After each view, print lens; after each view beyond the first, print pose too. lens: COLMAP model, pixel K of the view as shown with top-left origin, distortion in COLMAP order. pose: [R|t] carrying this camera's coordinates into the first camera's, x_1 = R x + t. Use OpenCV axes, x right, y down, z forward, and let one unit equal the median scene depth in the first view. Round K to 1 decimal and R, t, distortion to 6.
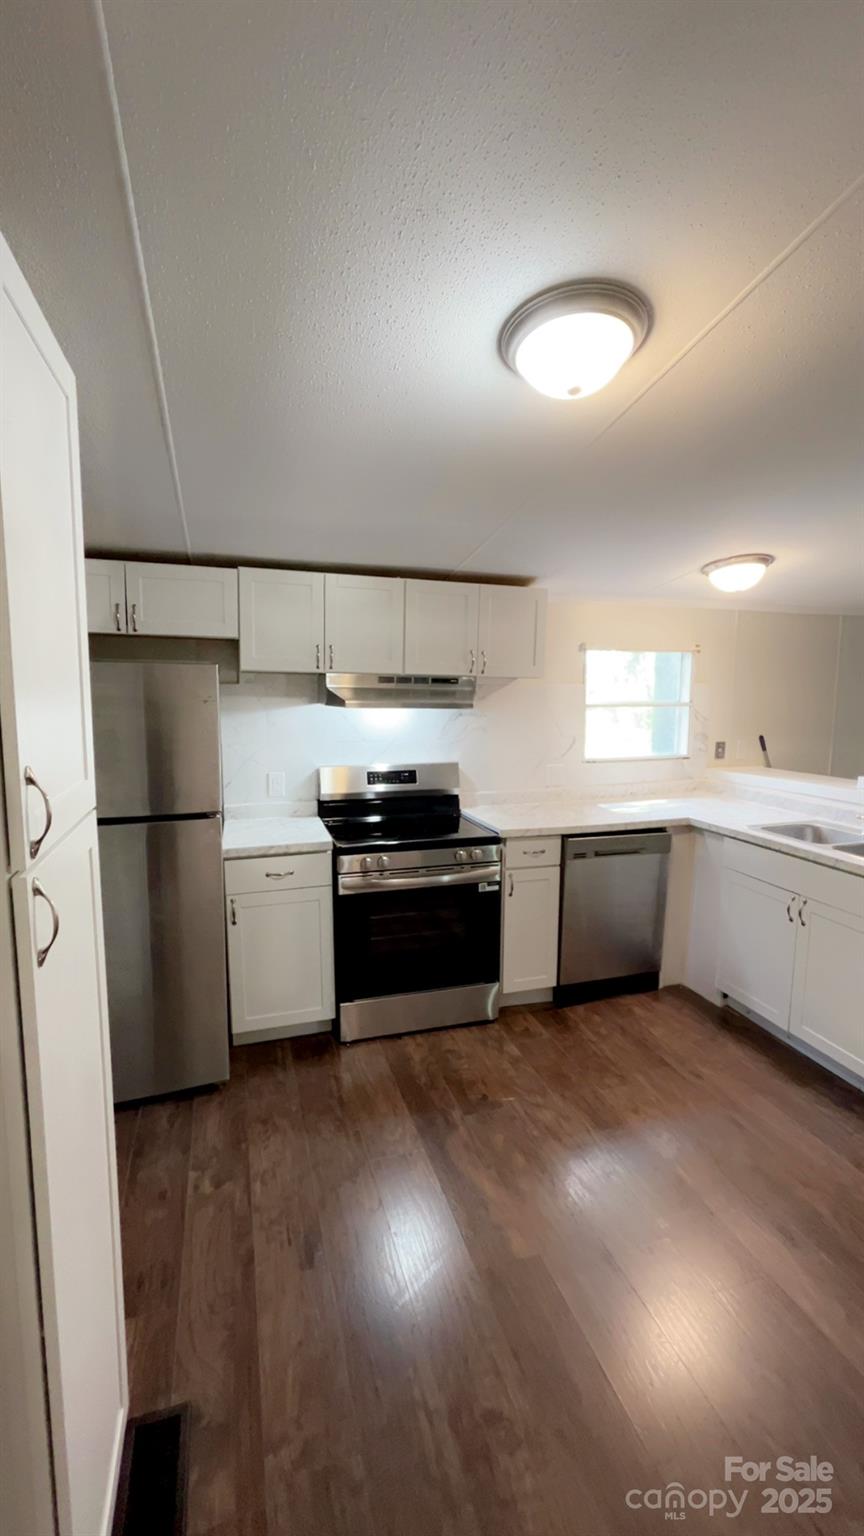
lens RADIAL K [[645.7, 0, 426.3], [0, 645.7, 768.8], [0, 0, 1]] dist [-0.003082, 0.000216]
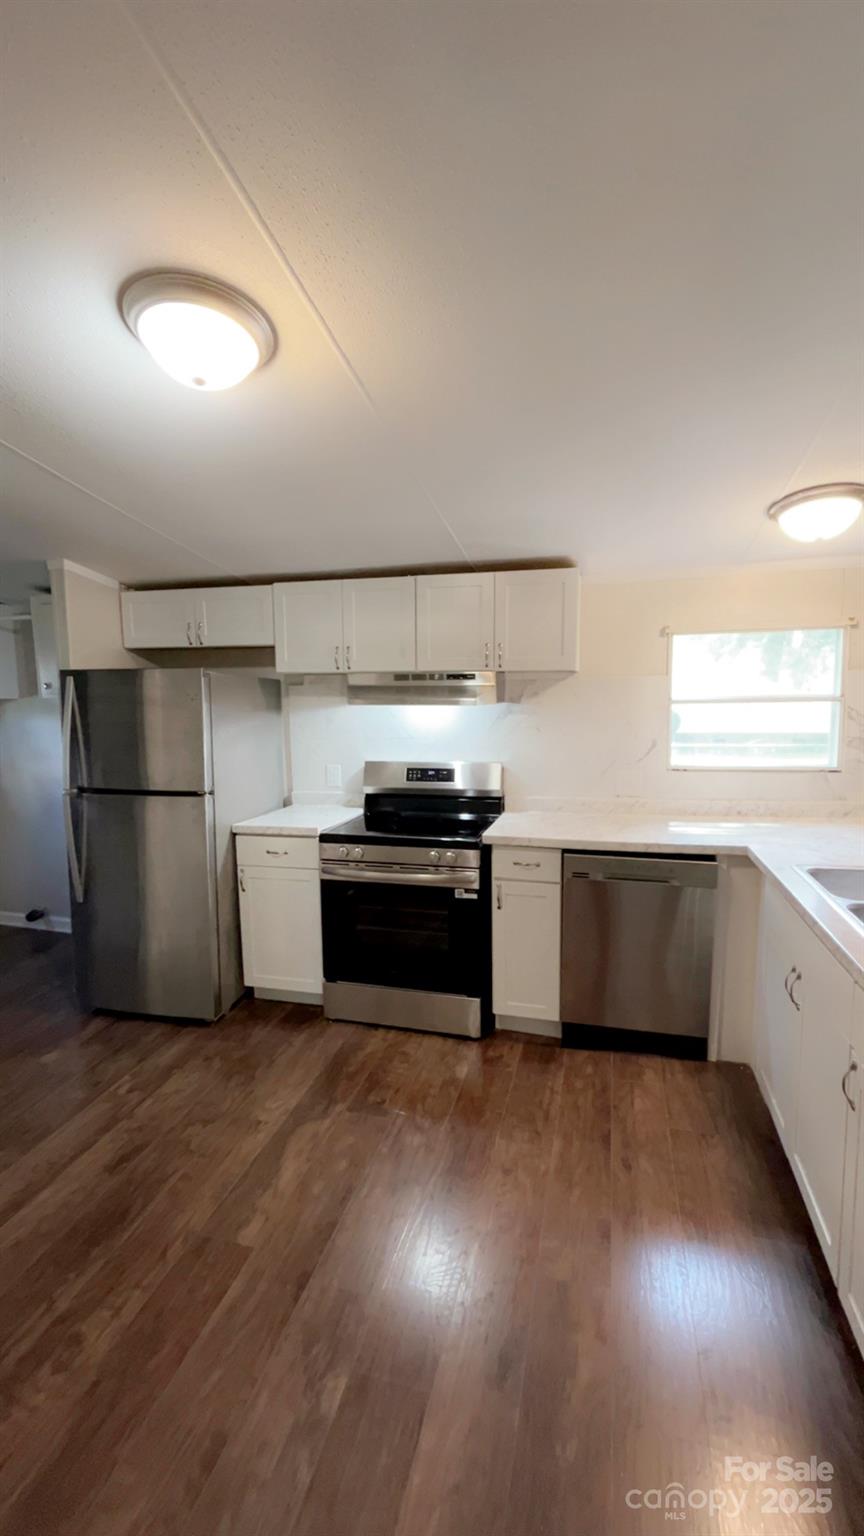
lens RADIAL K [[645.7, 0, 428.3], [0, 645.7, 765.5], [0, 0, 1]] dist [-0.003082, 0.000216]
pose [[0.846706, 0.043612, -0.530271, 0.532334], [-0.047301, 0.998859, 0.006622, -0.007958], [0.529955, 0.019475, 0.847802, 0.165421]]
